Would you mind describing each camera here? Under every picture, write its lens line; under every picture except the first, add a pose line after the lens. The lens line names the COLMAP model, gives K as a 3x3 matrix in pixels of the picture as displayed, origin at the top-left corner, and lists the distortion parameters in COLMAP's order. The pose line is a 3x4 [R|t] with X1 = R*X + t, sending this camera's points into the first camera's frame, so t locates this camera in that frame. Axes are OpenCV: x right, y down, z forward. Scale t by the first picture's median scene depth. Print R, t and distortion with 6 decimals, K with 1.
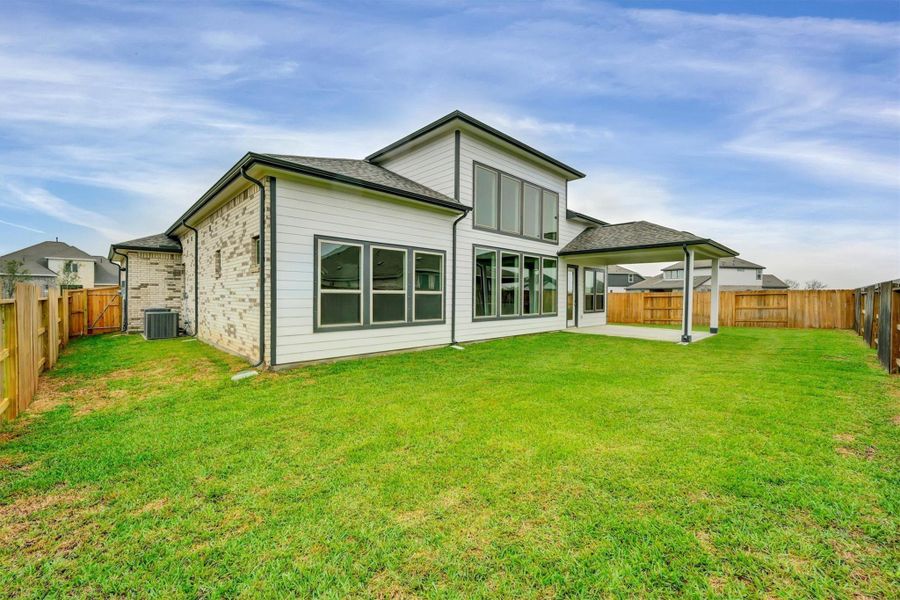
lens RADIAL K [[355.5, 0, 420.9], [0, 355.5, 296.6], [0, 0, 1]] dist [-0.000400, -0.000033]
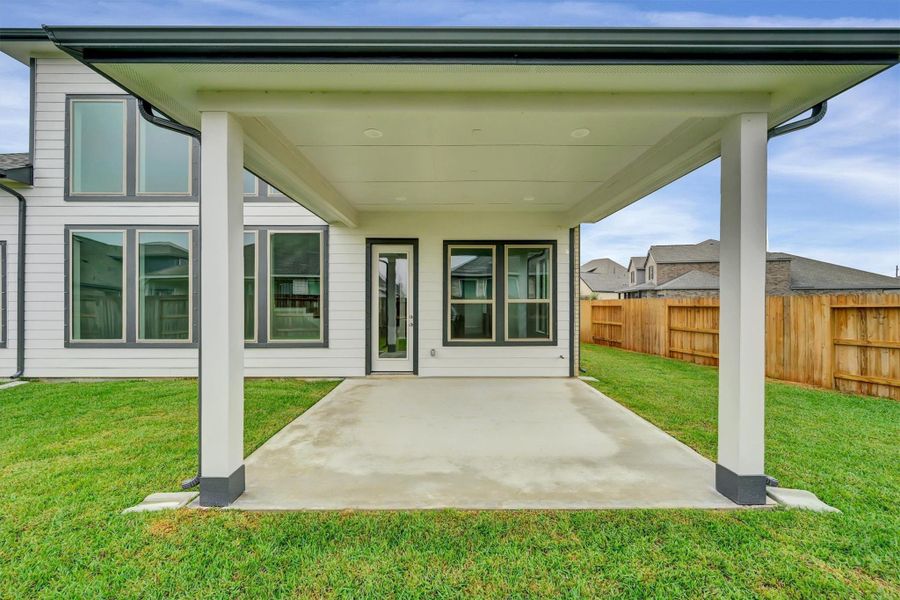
lens RADIAL K [[364.4, 0, 449.4], [0, 364.4, 303.4], [0, 0, 1]] dist [0.000086, -0.000059]
pose [[0.754051, -0.009804, -0.656743, 0.648428], [0.001850, 0.999916, -0.012804, 0.000990], [0.656813, 0.008440, 0.754006, 0.571552]]
